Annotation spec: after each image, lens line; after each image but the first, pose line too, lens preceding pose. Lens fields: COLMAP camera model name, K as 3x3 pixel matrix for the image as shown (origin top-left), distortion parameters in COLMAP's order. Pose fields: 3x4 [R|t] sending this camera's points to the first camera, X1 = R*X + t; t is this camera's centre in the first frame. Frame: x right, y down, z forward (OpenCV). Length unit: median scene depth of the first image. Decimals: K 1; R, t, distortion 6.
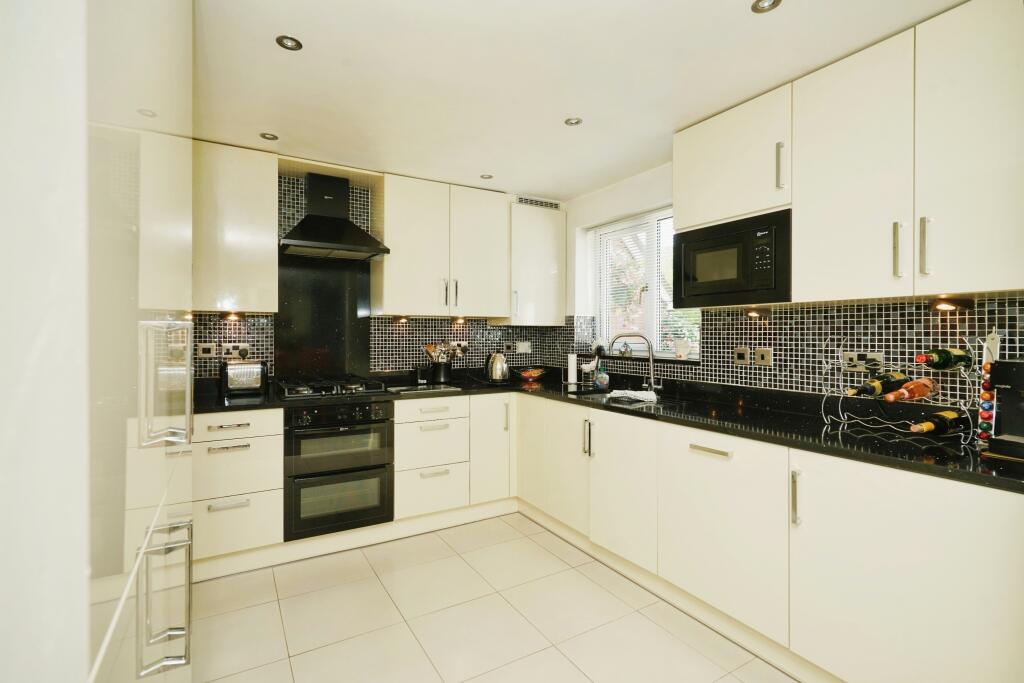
lens RADIAL K [[469.7, 0, 511.5], [0, 469.7, 339.8], [0, 0, 1]] dist [0.001473, 0.000253]
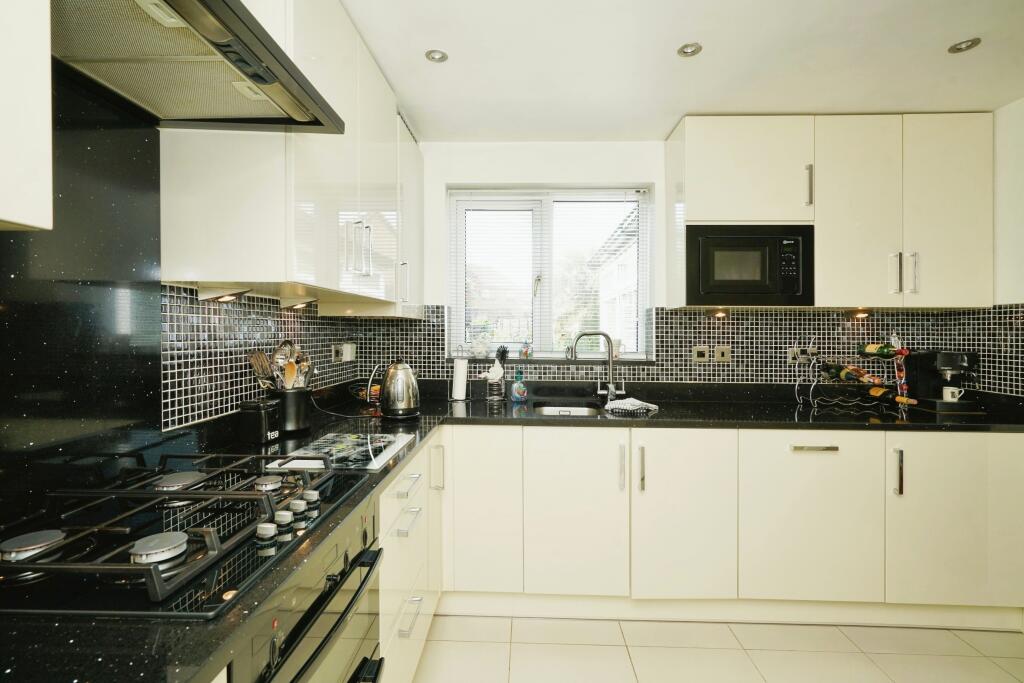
lens RADIAL K [[469.7, 0, 511.7], [0, 469.7, 335.2], [0, 0, 1]] dist [0.001473, 0.000253]
pose [[0.546441, -0.002313, 0.837494, -0.661059], [0.003736, 0.999993, 0.000324, -0.010022], [-0.837489, 0.002951, 0.546446, 0.839405]]
